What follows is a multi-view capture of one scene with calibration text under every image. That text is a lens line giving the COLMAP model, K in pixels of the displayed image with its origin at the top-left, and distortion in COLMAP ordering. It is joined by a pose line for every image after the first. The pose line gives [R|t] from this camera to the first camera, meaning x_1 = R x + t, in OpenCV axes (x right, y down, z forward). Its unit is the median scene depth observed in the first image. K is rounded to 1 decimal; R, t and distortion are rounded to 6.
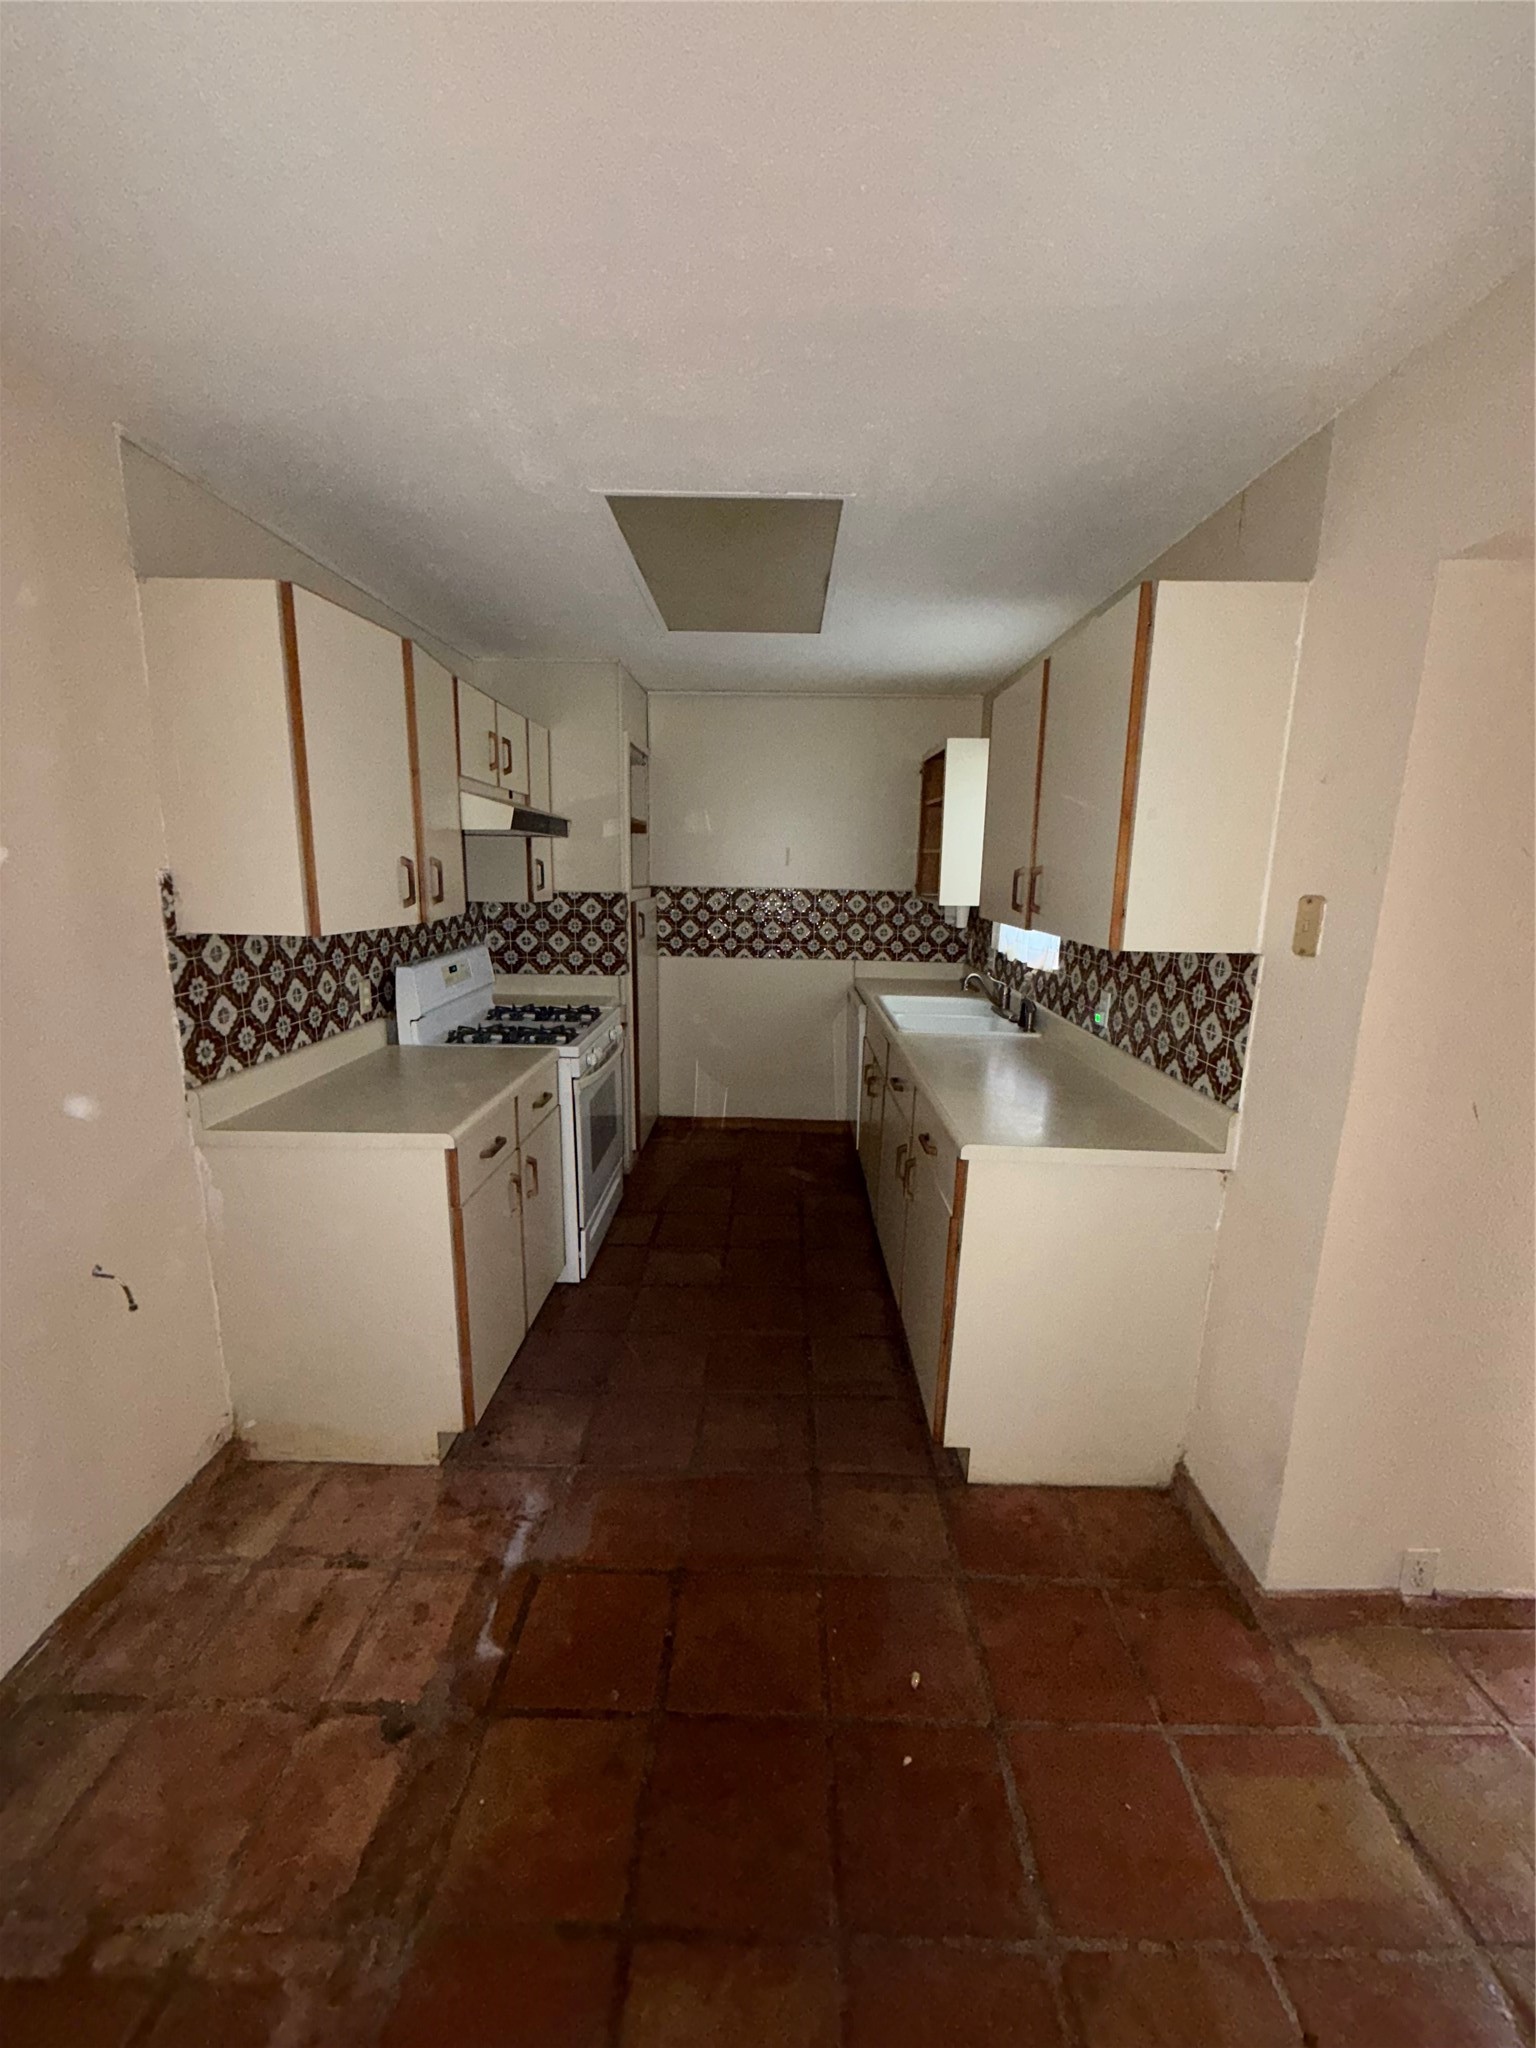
lens RADIAL K [[822.8, 0, 771.8], [0, 822.8, 1022.0], [0, 0, 1]] dist [-0.001126, -0.000113]
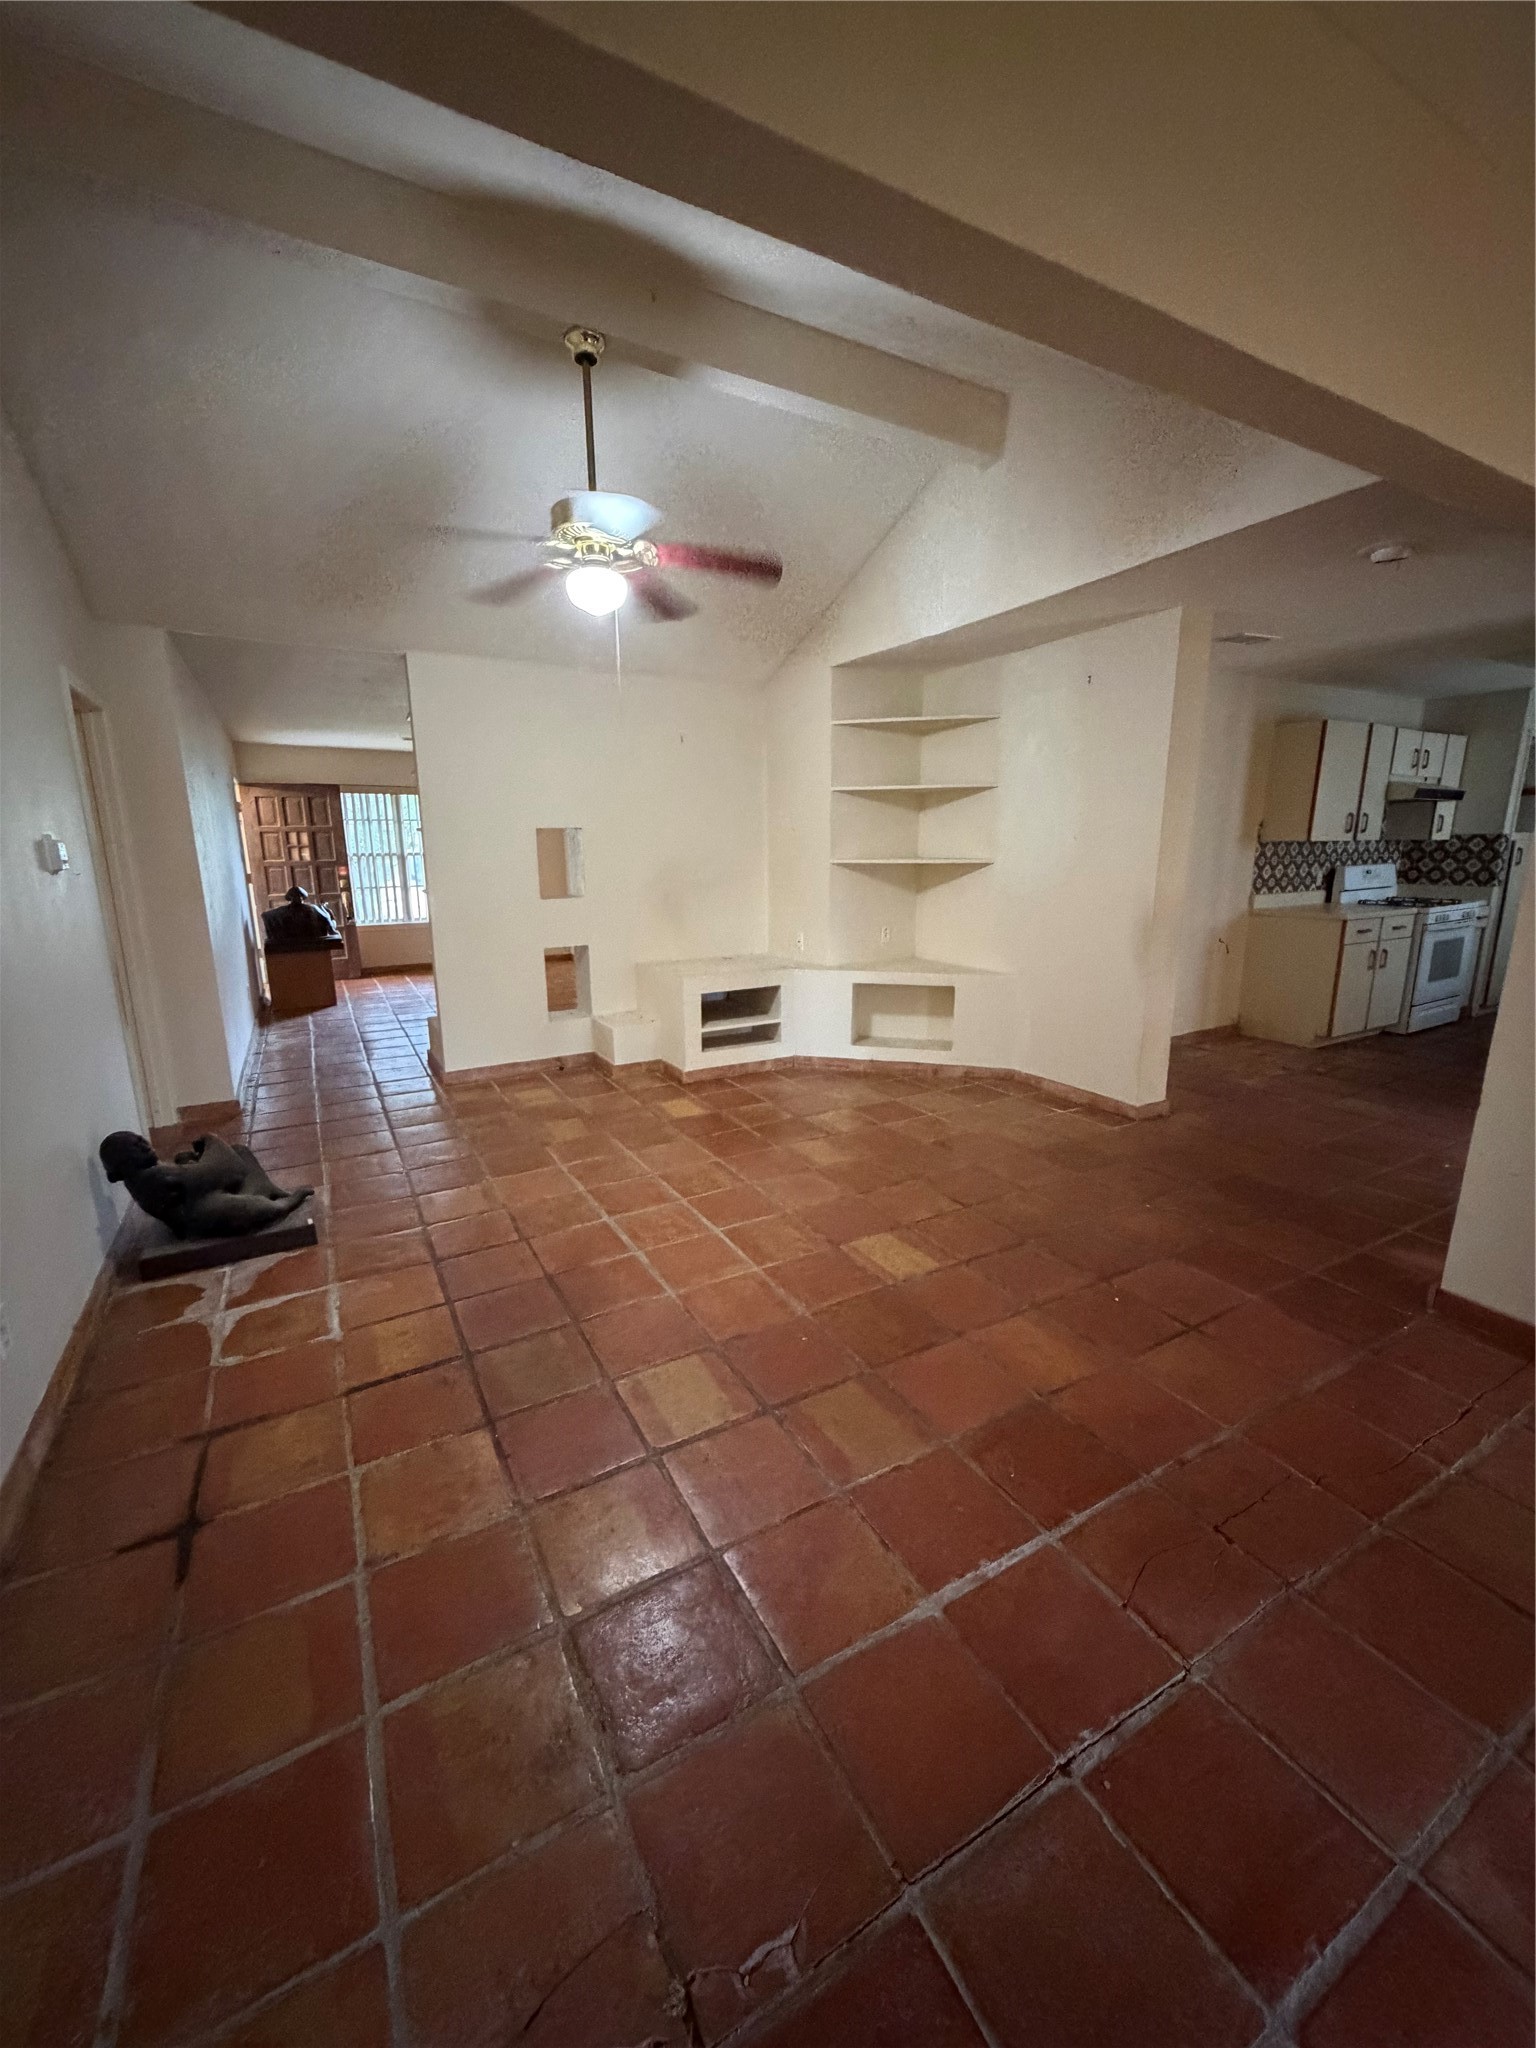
lens RADIAL K [[822.8, 0, 772.9], [0, 822.8, 1023.1], [0, 0, 1]] dist [-0.001126, -0.000113]
pose [[0.508283, 0.168493, -0.844546, 0.751587], [-0.147612, 0.983206, 0.107317, 0.357182], [0.848445, 0.070118, 0.524618, -1.498376]]
